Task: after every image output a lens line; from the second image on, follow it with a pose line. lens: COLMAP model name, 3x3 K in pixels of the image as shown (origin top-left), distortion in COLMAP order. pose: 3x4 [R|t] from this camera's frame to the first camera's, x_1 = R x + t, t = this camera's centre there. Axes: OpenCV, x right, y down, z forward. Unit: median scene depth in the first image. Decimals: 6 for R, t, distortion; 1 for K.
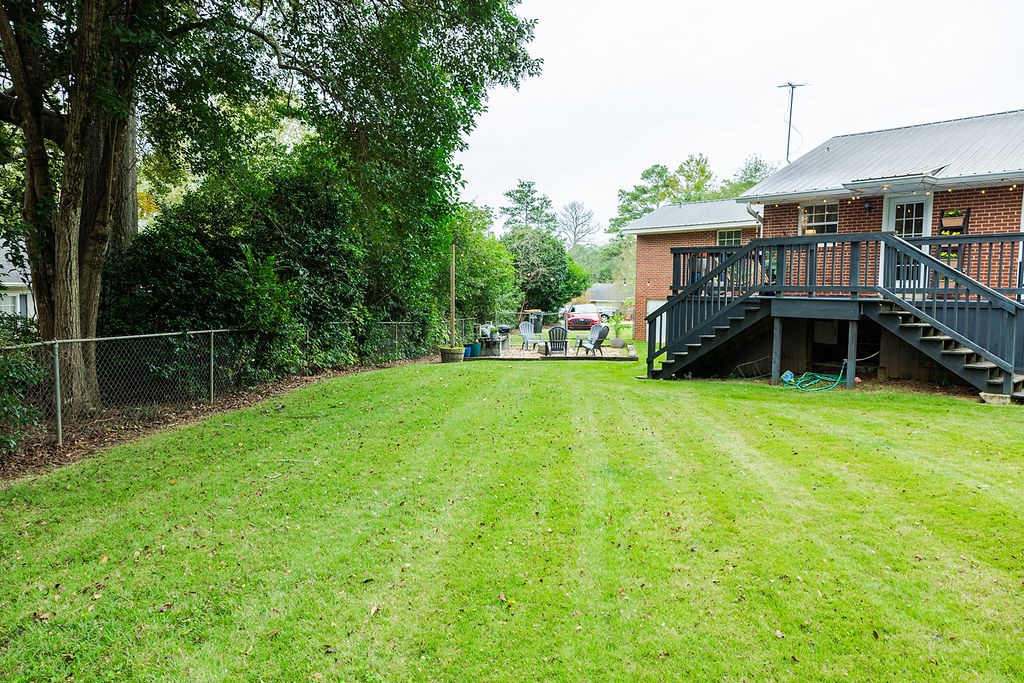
lens RADIAL K [[677.4, 0, 512.0], [0, 677.4, 341.5], [0, 0, 1]] dist [0.000400, 0.000602]
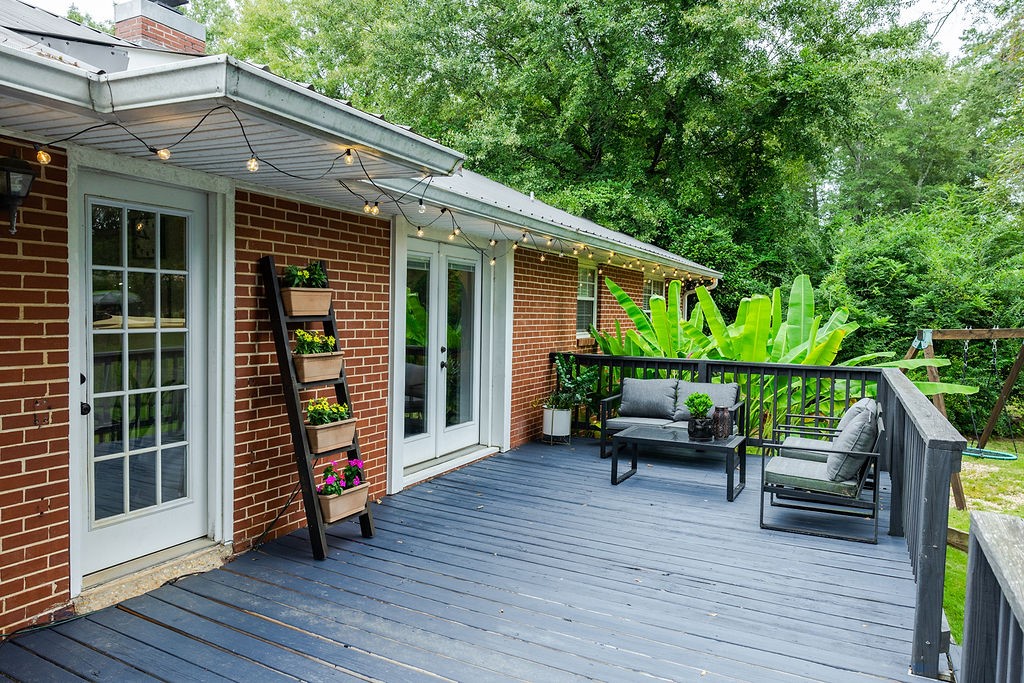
lens RADIAL K [[694.6, 0, 510.1], [0, 694.6, 339.5], [0, 0, 1]] dist [0.002289, -0.001329]
pose [[-0.370528, -0.063016, 0.926681, 0.251211], [0.047068, 0.995140, 0.086491, -0.147848], [-0.927628, 0.075664, -0.365761, 0.837625]]
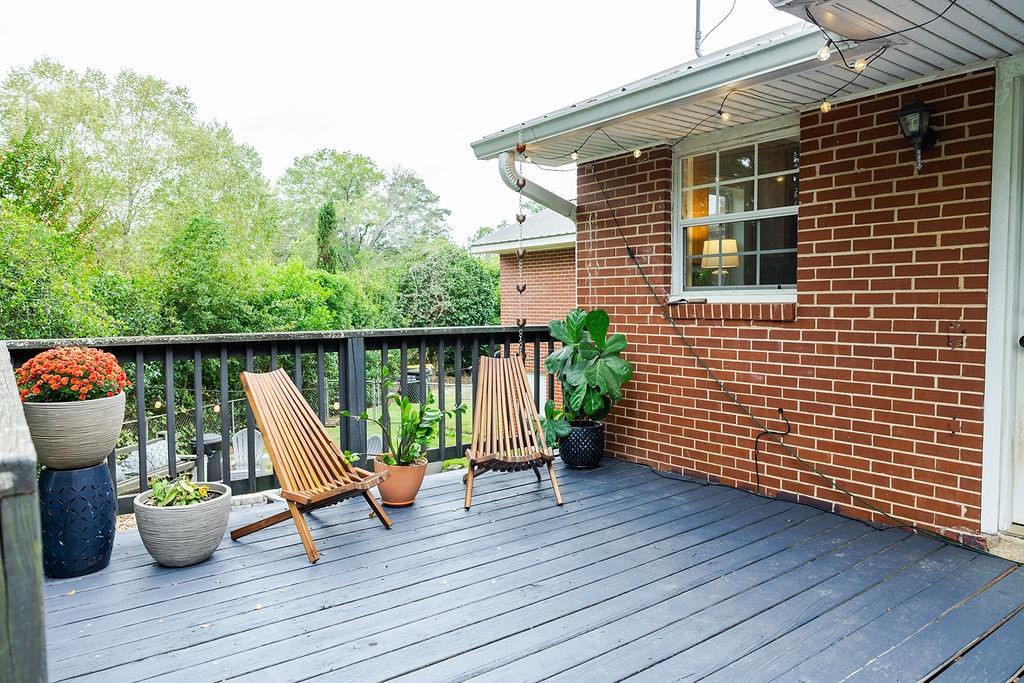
lens RADIAL K [[694.6, 0, 510.1], [0, 694.6, 339.5], [0, 0, 1]] dist [0.002289, -0.001329]
pose [[0.997102, -0.018966, -0.073680, 0.362483], [0.017069, 0.999509, -0.026286, -0.113135], [0.074143, 0.024952, 0.996935, 0.681337]]
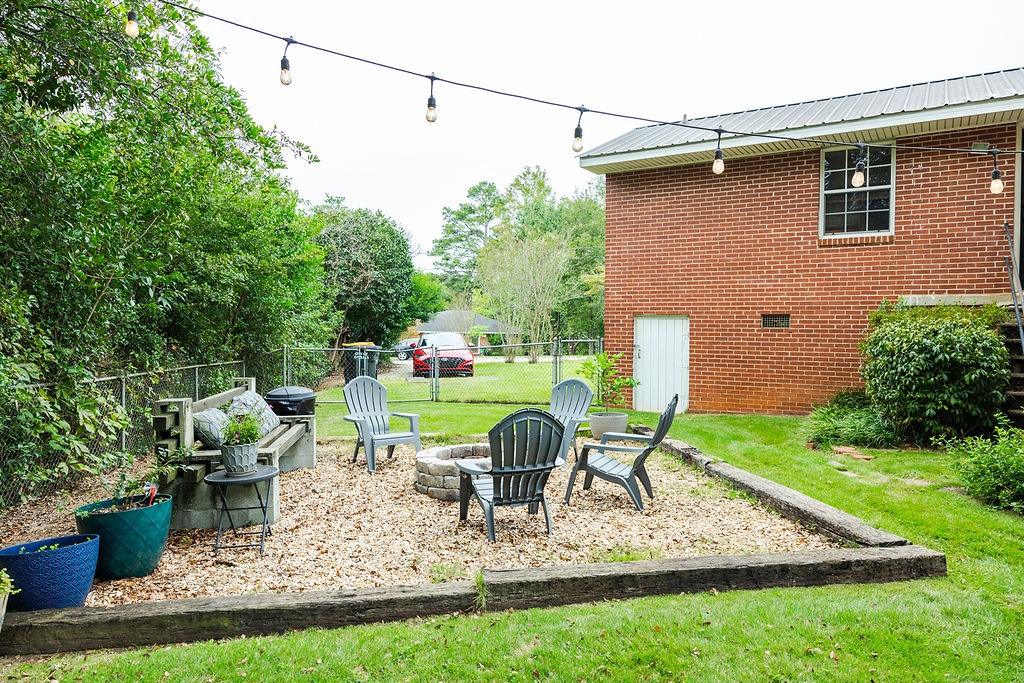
lens RADIAL K [[694.6, 0, 510.1], [0, 694.6, 339.5], [0, 0, 1]] dist [0.002289, -0.001329]
pose [[0.964148, -0.009316, 0.265200, -0.000917], [0.023204, 0.998515, -0.049285, -0.040183], [-0.264347, 0.053672, 0.962933, 0.903080]]
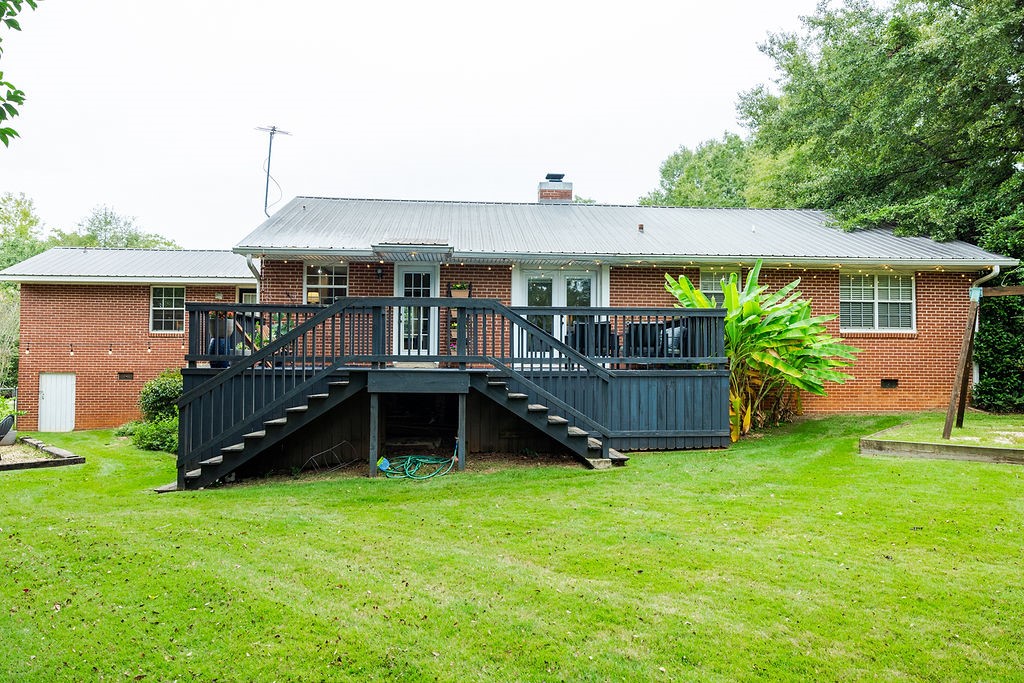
lens RADIAL K [[694.6, 0, 510.1], [0, 694.6, 339.5], [0, 0, 1]] dist [0.002289, -0.001329]
pose [[0.614692, 0.017863, 0.788565, -0.119371], [0.062981, 0.995440, -0.071643, -0.020413], [-0.786249, 0.093703, 0.610764, 0.234917]]
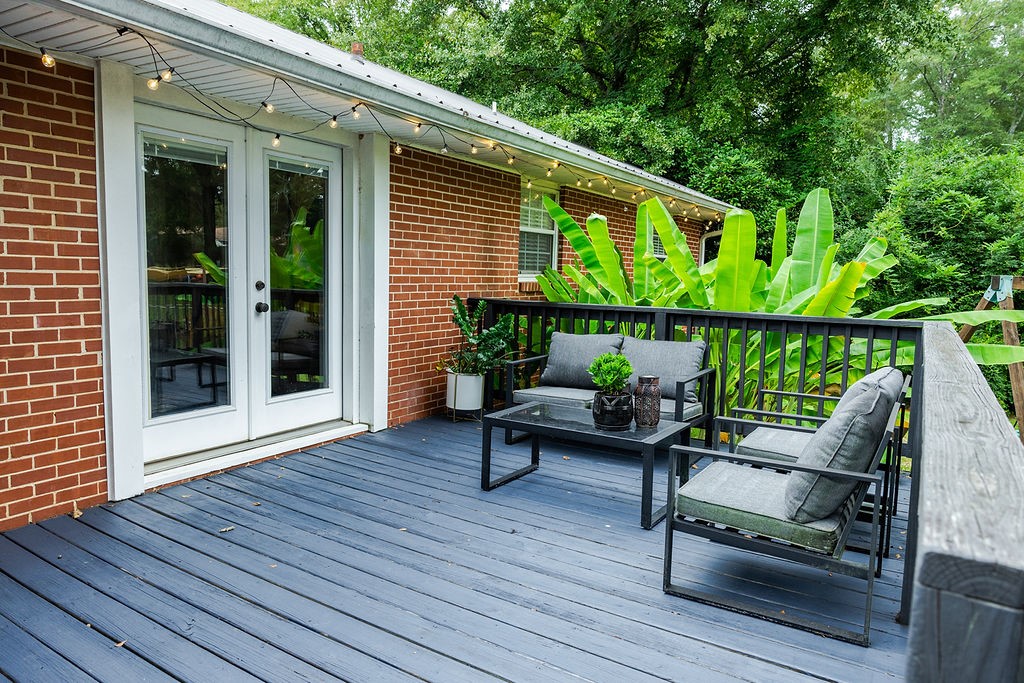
lens RADIAL K [[687.4, 0, 512.0], [0, 687.4, 341.5], [0, 0, 1]] dist [-0.000781, 0.003183]
pose [[-0.287159, -0.123568, 0.949879, 0.342356], [0.043888, 0.988906, 0.141913, -0.122116], [-0.956877, 0.082440, -0.278550, 0.711407]]
